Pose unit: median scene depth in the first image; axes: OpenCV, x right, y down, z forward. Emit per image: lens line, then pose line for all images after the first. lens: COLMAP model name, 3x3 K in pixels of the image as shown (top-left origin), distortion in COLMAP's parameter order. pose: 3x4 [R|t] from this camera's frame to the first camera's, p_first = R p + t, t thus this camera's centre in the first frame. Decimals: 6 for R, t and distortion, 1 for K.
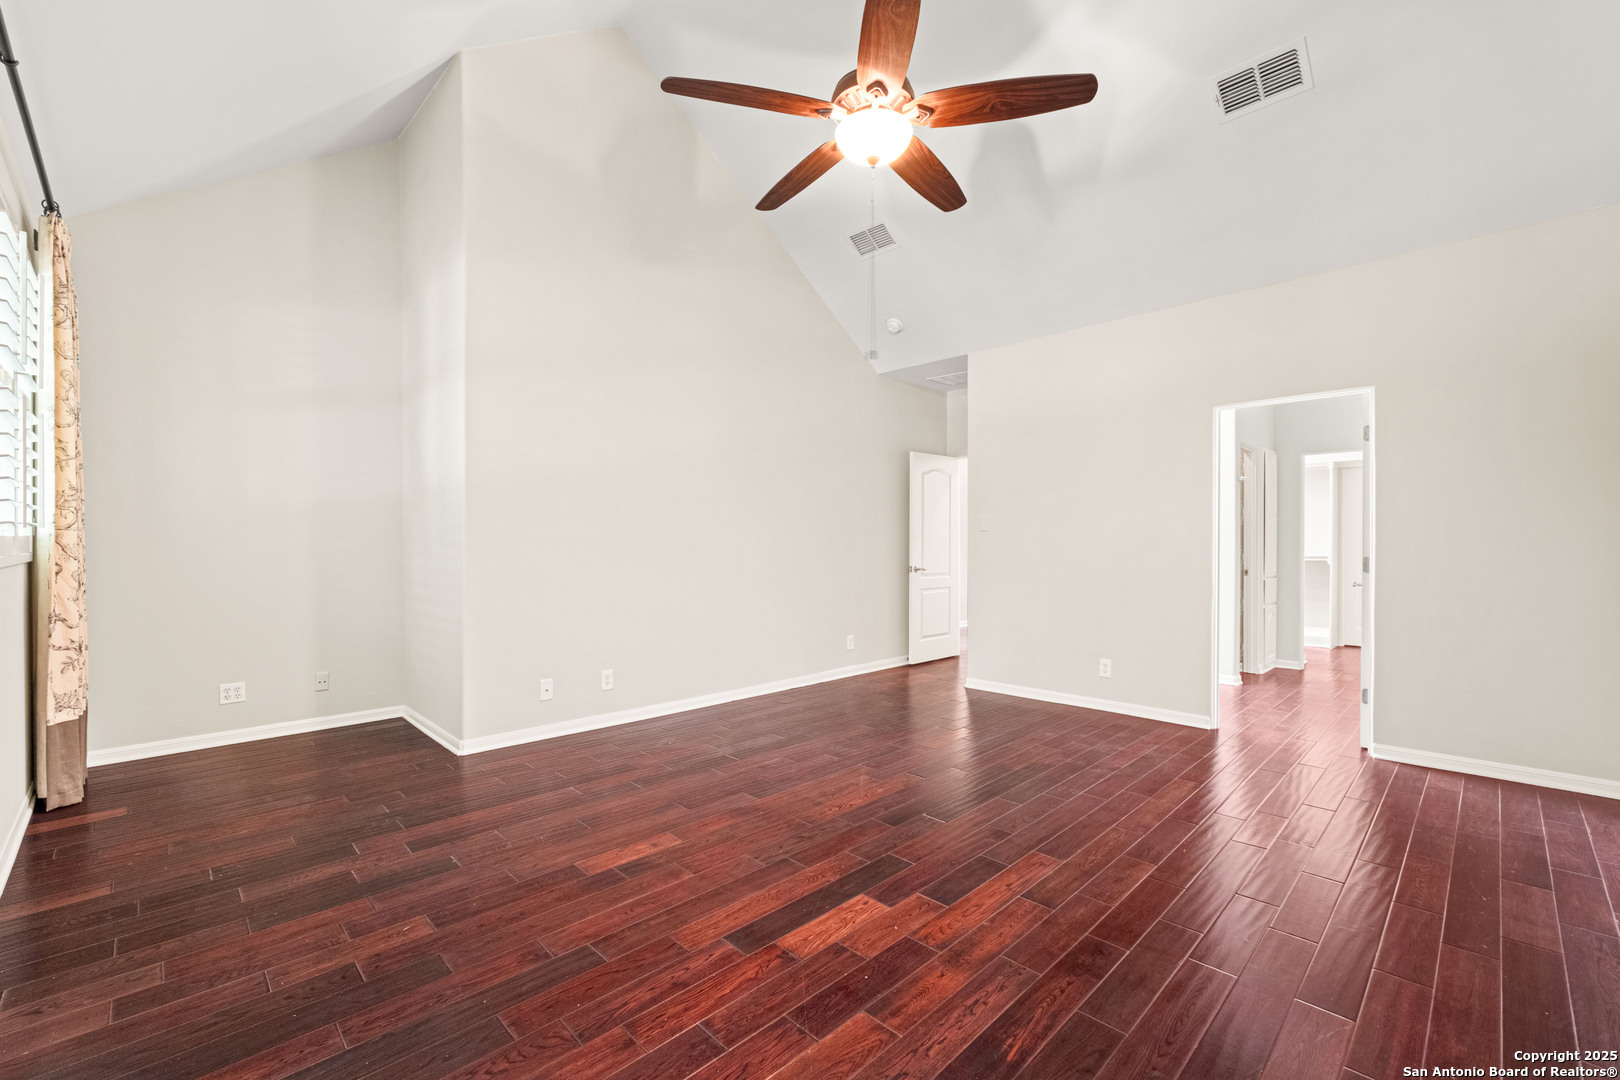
lens RADIAL K [[682.7, 0, 810.6], [0, 682.7, 543.4], [0, 0, 1]] dist [-0.005801, 0.001251]
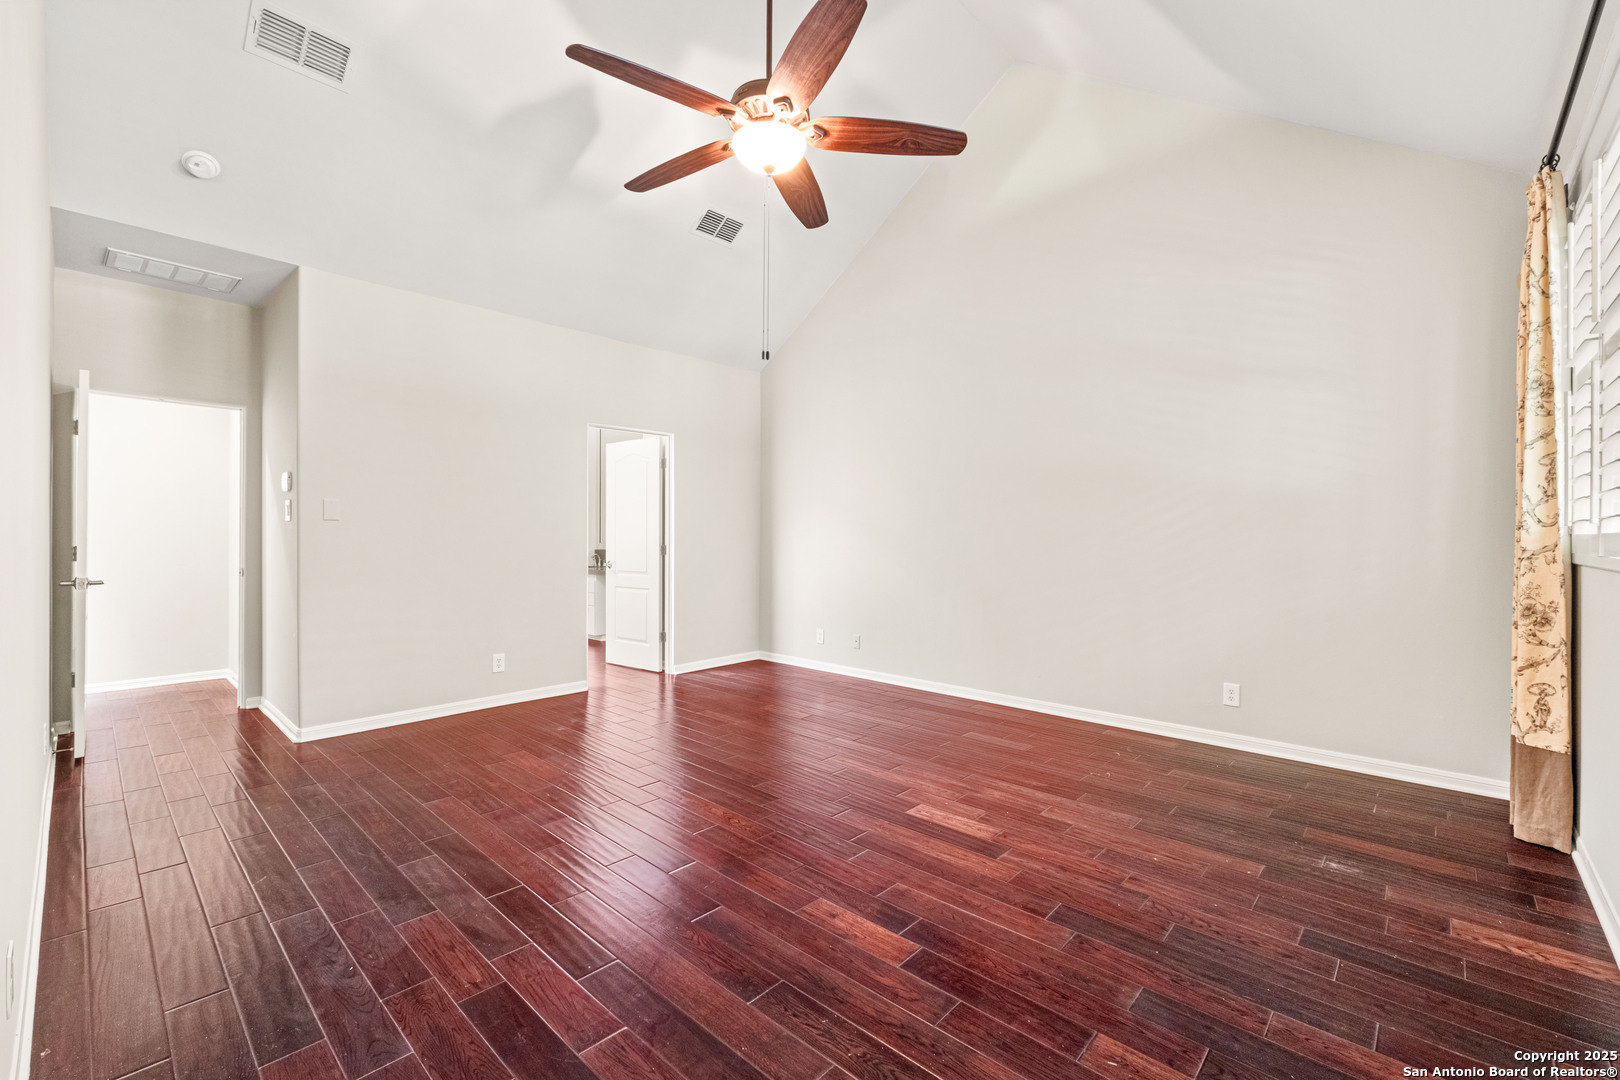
lens RADIAL K [[682.7, 0, 812.9], [0, 682.7, 537.0], [0, 0, 1]] dist [-0.005801, 0.001251]
pose [[-0.052116, -0.001518, 0.998640, -1.232611], [-0.004352, 0.999990, 0.001293, -0.004464], [-0.998632, -0.004279, -0.052123, 1.281366]]
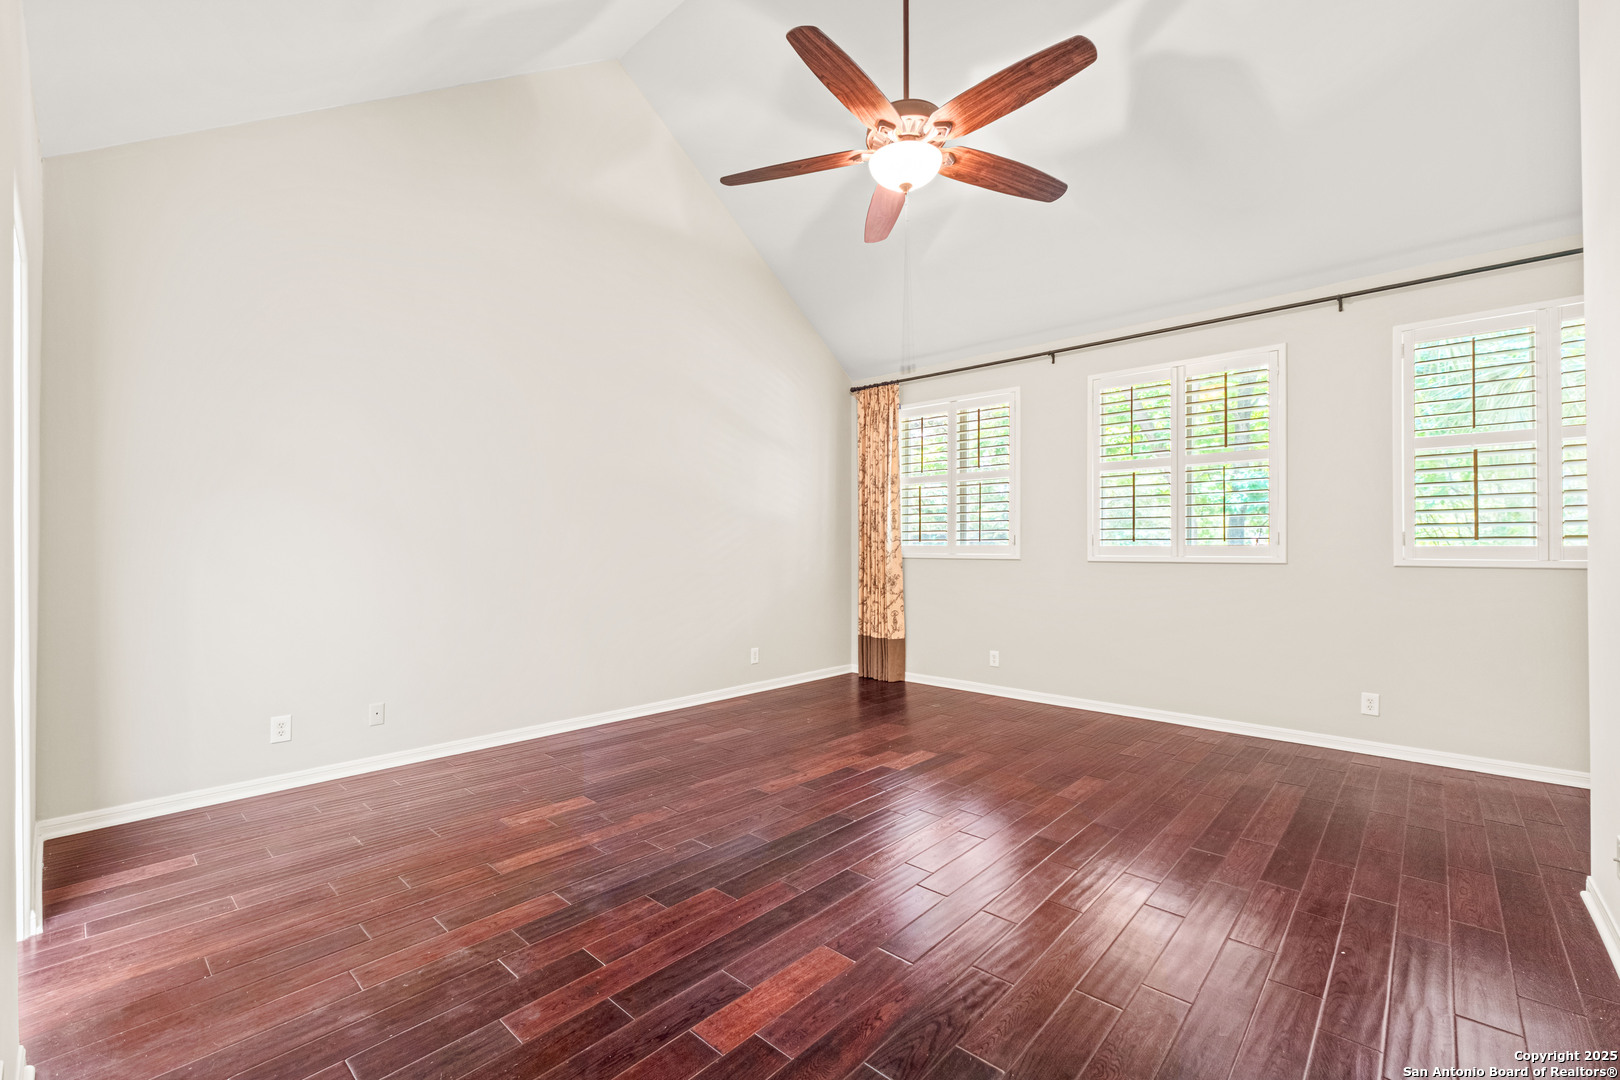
lens RADIAL K [[682.7, 0, 814.0], [0, 682.7, 543.1], [0, 0, 1]] dist [-0.005801, 0.001251]
pose [[-0.998334, -0.001558, -0.057670, 0.379181], [-0.001277, 0.999987, -0.004919, -0.008013], [0.057677, -0.004837, -0.998324, 2.660081]]
